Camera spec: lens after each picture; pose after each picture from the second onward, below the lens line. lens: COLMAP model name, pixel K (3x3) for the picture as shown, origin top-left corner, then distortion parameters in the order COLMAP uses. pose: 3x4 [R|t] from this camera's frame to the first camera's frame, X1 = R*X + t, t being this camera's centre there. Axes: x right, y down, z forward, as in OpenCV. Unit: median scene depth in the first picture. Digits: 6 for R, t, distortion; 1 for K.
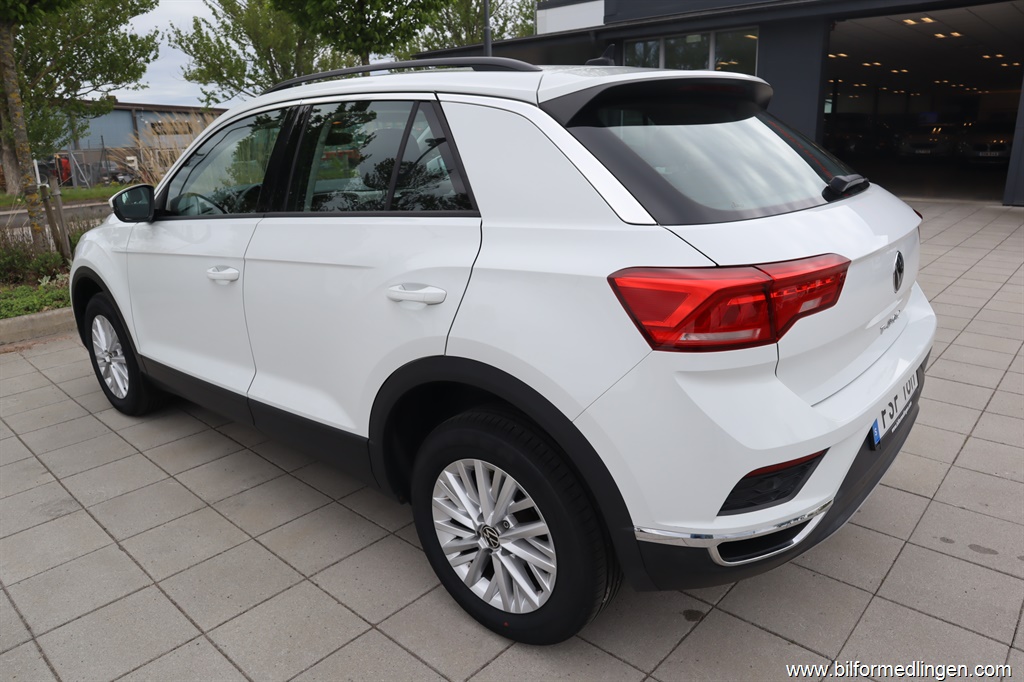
lens RADIAL K [[710.6, 0, 512.0], [0, 710.6, 341.0], [0, 0, 1]] dist [-0.122562, 0.071049]
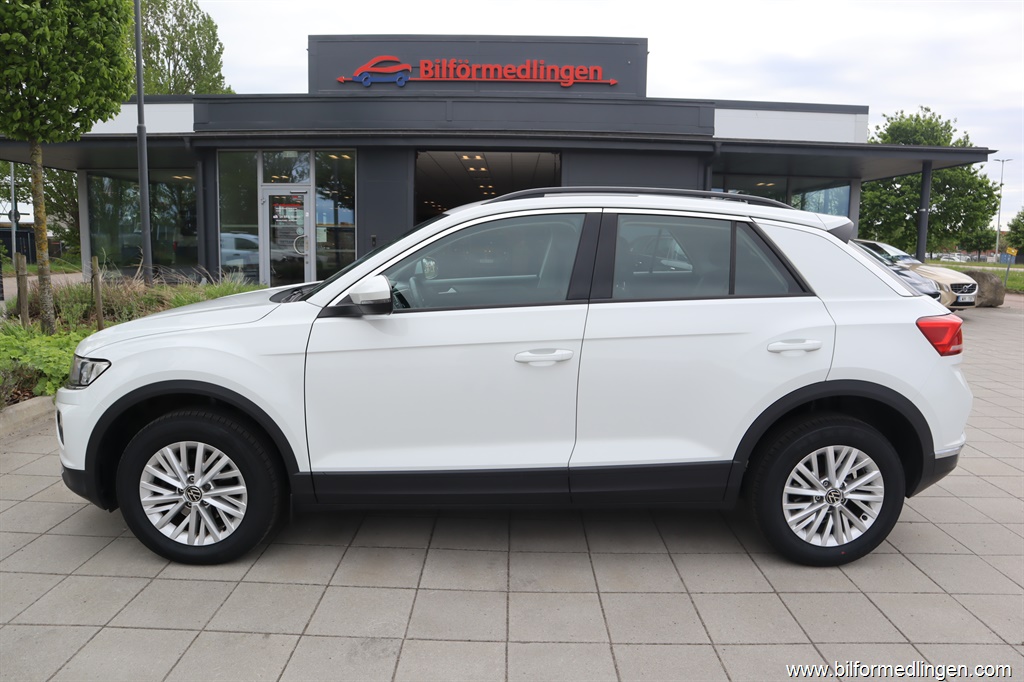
lens RADIAL K [[710.6, 0, 512.0], [0, 710.6, 341.0], [0, 0, 1]] dist [-0.122562, 0.071049]
pose [[0.739448, -0.056535, 0.670836, -1.511107], [0.157333, 0.983386, -0.090549, -0.034174], [-0.654571, 0.172501, 0.736057, 0.267721]]
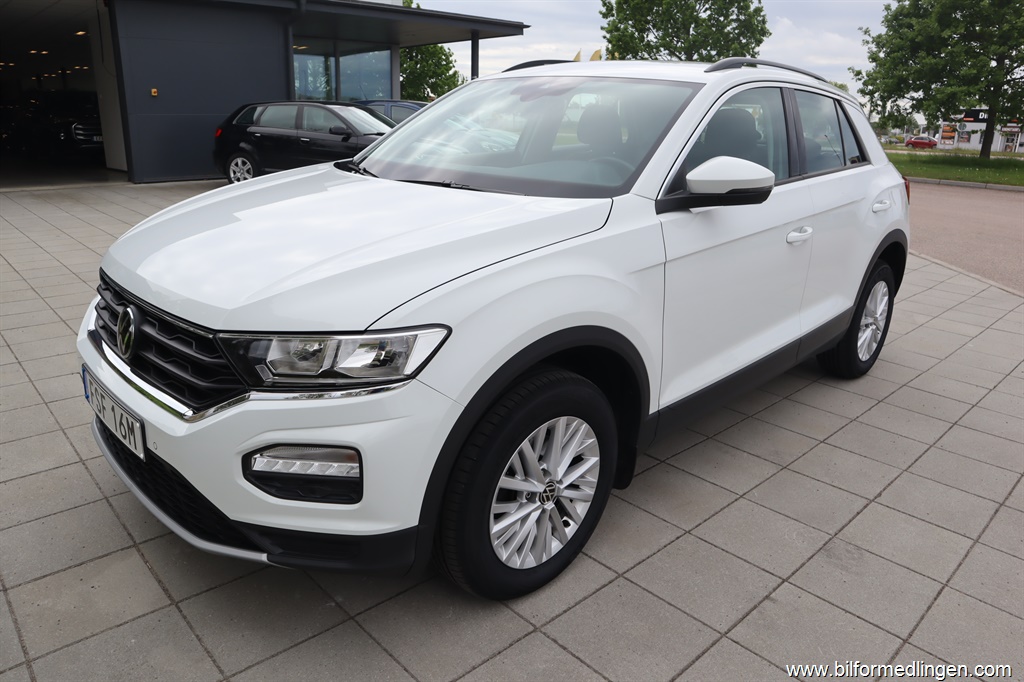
lens RADIAL K [[710.6, 0, 512.0], [0, 710.6, 341.0], [0, 0, 1]] dist [-0.122562, 0.071049]
pose [[0.072188, -0.275370, 0.958624, -1.952507], [0.257367, 0.933725, 0.248837, -0.415919], [-0.963614, 0.228755, 0.138275, 1.670348]]
